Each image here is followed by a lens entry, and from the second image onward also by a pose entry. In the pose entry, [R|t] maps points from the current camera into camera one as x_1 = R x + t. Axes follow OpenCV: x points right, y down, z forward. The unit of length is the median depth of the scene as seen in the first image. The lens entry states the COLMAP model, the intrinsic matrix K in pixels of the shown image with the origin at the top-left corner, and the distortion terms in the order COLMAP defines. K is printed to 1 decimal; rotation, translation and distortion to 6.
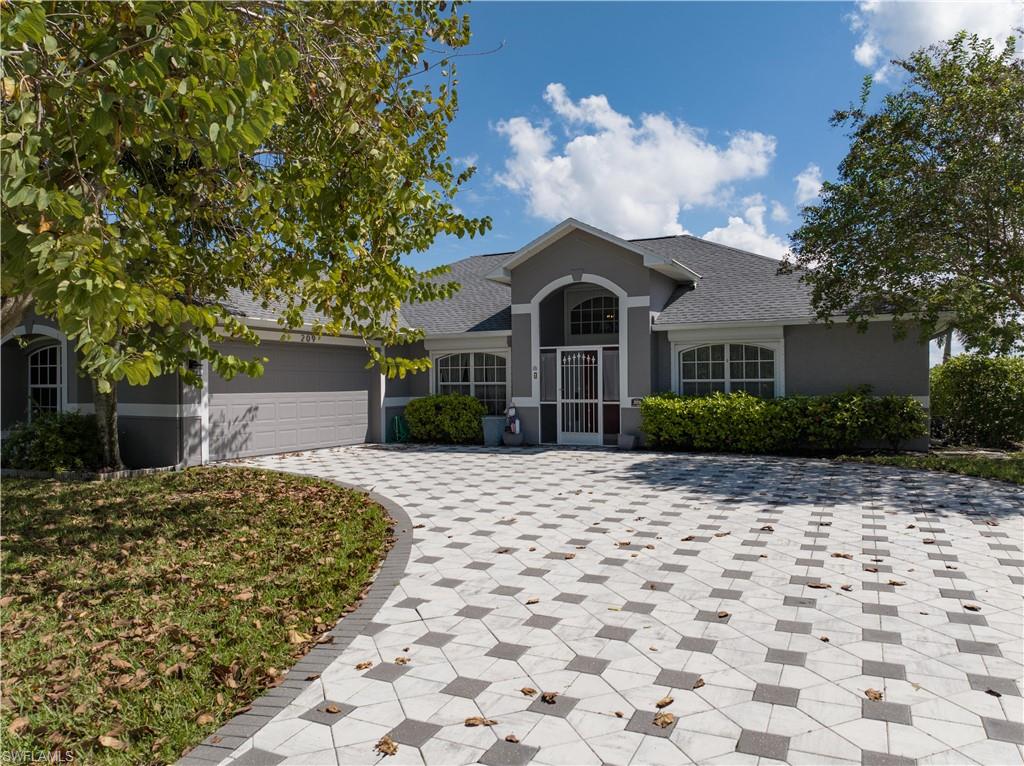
lens RADIAL K [[754.3, 0, 512.0], [0, 754.3, 383.0], [0, 0, 1]] dist [-0.098589, 0.000963]
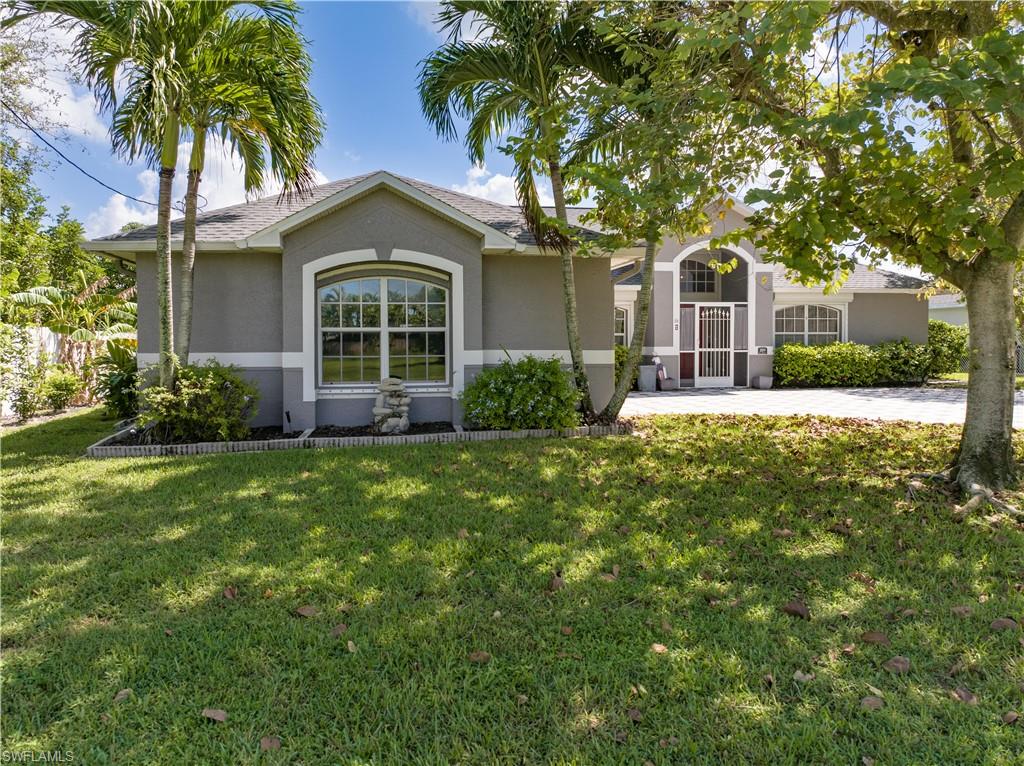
lens RADIAL K [[754.3, 0, 512.0], [0, 754.3, 383.0], [0, 0, 1]] dist [-0.098589, 0.000963]
pose [[0.813047, -0.029309, 0.581460, -0.846535], [0.000090, 0.998738, 0.050217, 0.017306], [-0.582198, -0.040777, 0.812024, 0.245685]]
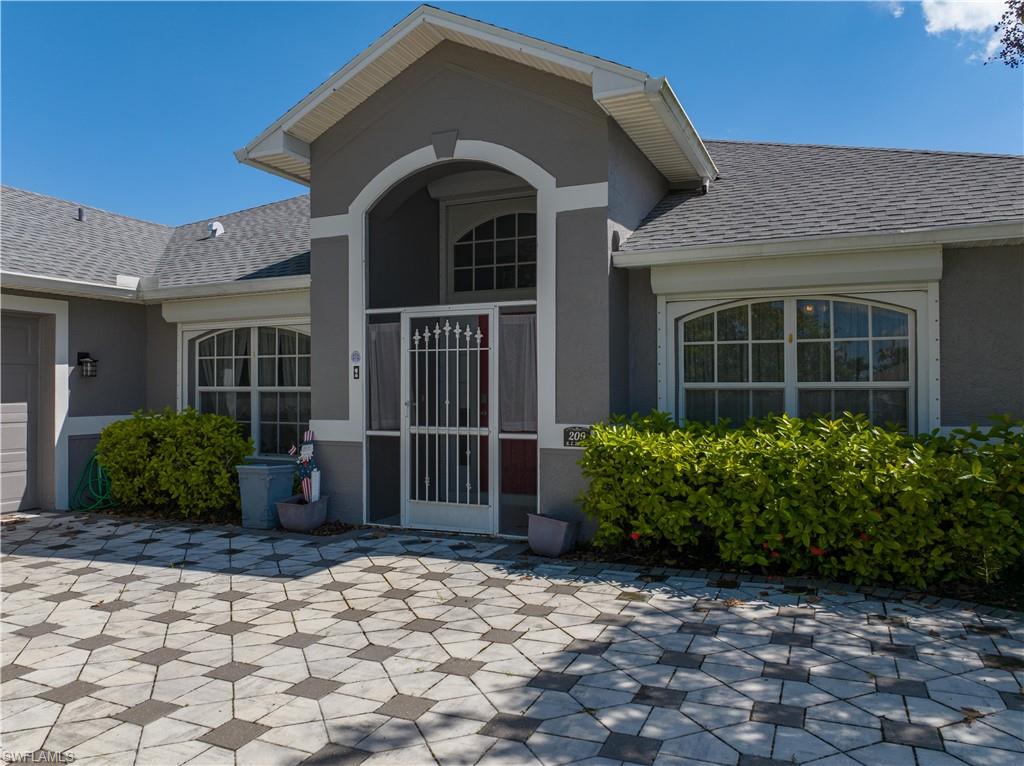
lens RADIAL K [[754.3, 0, 512.0], [0, 754.3, 383.0], [0, 0, 1]] dist [-0.098589, 0.000963]
pose [[0.999451, 0.006398, 0.032499, 0.113449], [-0.006078, 0.999932, -0.009945, 0.000281], [-0.032560, 0.009742, 0.999422, 0.568049]]
